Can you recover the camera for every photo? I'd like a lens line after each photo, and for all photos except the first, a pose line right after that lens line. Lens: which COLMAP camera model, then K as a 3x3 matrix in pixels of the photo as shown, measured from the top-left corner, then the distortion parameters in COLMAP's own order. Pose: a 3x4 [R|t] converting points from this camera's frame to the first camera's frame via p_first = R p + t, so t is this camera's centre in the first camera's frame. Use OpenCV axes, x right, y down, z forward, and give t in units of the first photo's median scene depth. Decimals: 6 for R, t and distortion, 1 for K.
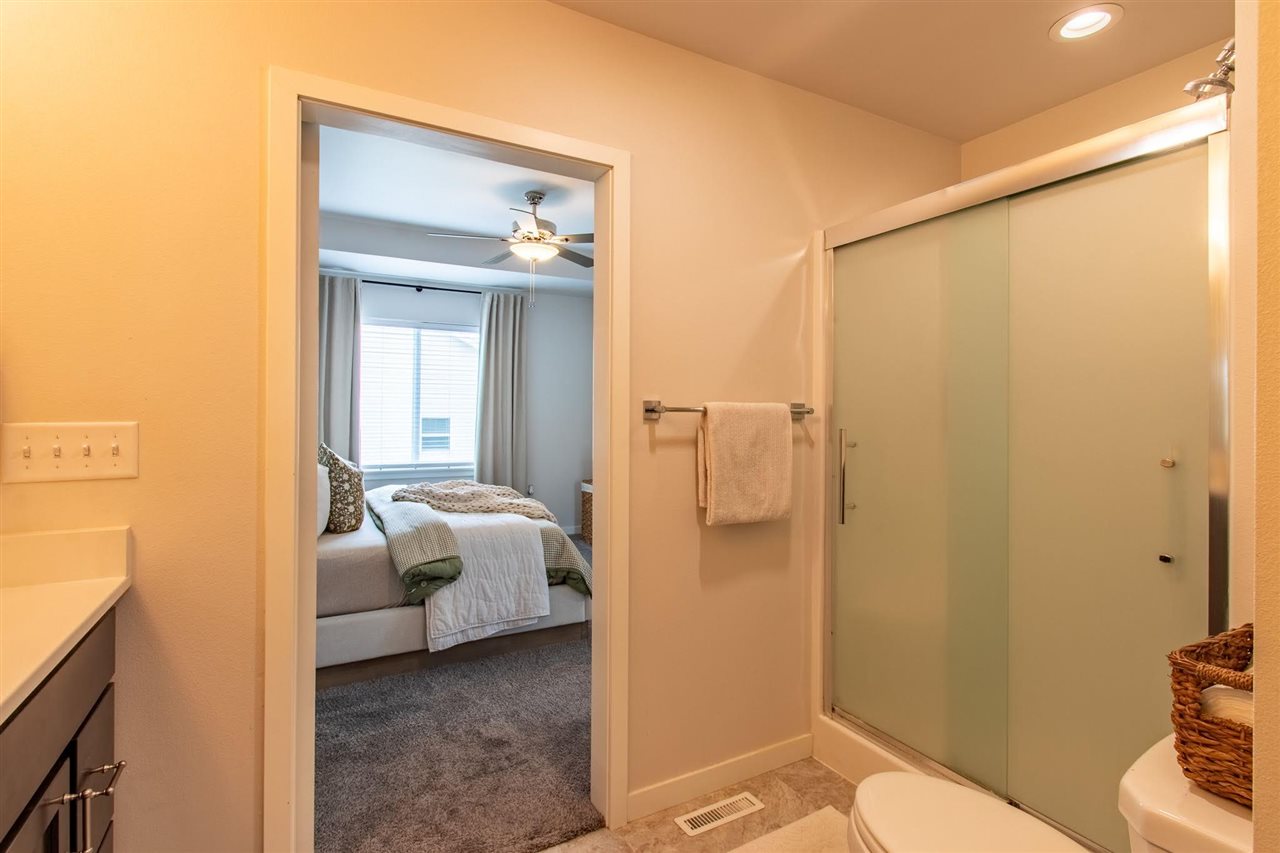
lens RADIAL K [[620.7, 0, 642.5], [0, 620.7, 408.0], [0, 0, 1]] dist [-0.003557, -0.000253]
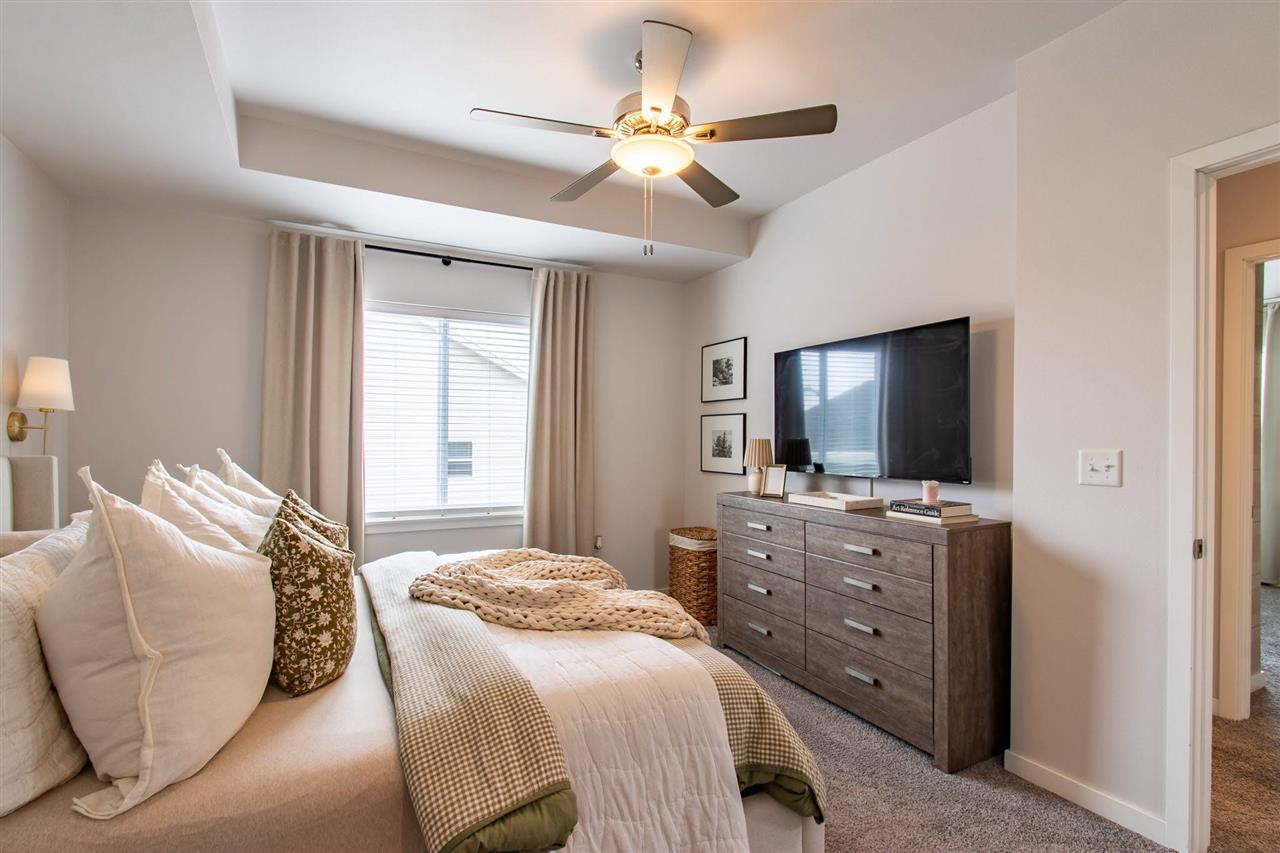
lens RADIAL K [[600.3, 0, 637.8], [0, 600.3, 440.1], [0, 0, 1]] dist [-0.001244, -0.000218]
pose [[0.999759, -0.000114, -0.021941, -0.196786], [0.000465, 0.999872, 0.015987, 0.000410], [0.021936, -0.015993, 0.999631, 0.492098]]
